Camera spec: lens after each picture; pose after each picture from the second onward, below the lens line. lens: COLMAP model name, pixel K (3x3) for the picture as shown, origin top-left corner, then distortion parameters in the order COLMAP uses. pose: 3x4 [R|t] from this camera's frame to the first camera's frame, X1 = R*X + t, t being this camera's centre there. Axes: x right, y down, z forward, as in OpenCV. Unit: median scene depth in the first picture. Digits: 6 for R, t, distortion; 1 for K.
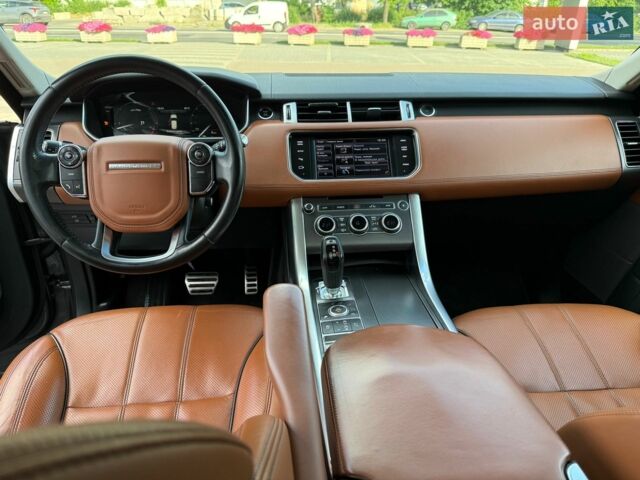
lens RADIAL K [[457.2, 0, 320.0], [0, 457.2, 240.0], [0, 0, 1]] dist [0.027233, -0.057626]
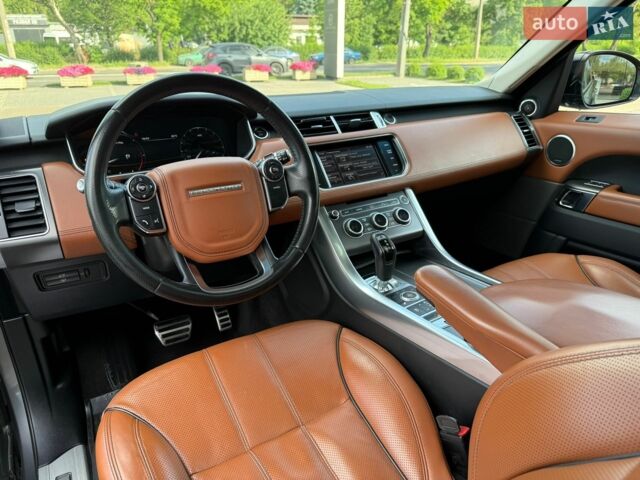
lens RADIAL K [[457.2, 0, 320.0], [0, 457.2, 240.0], [0, 0, 1]] dist [0.027233, -0.057626]
pose [[0.899869, -0.183103, 0.395865, -0.457602], [0.209818, 0.977425, -0.024855, 0.005669], [-0.382377, 0.105425, 0.917972, 0.052496]]
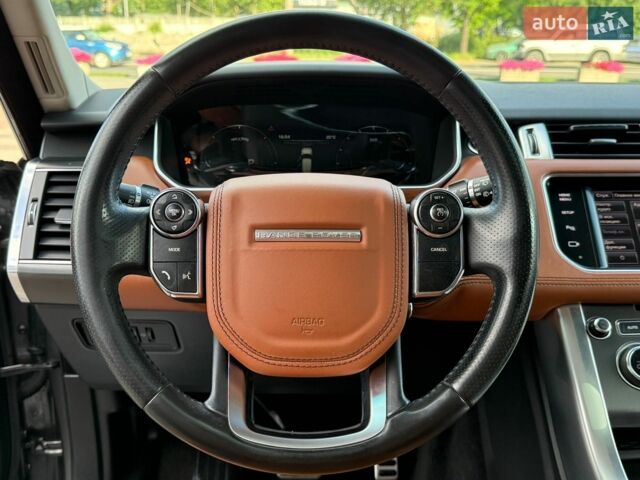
lens RADIAL K [[659.9, 0, 320.0], [0, 659.9, 240.0], [0, 0, 1]] dist [0.136549, -0.260858]
pose [[0.997586, 0.013663, -0.068080, -0.261808], [-0.025159, 0.984952, -0.170985, -0.030096], [0.064720, 0.172285, 0.982919, 0.251405]]
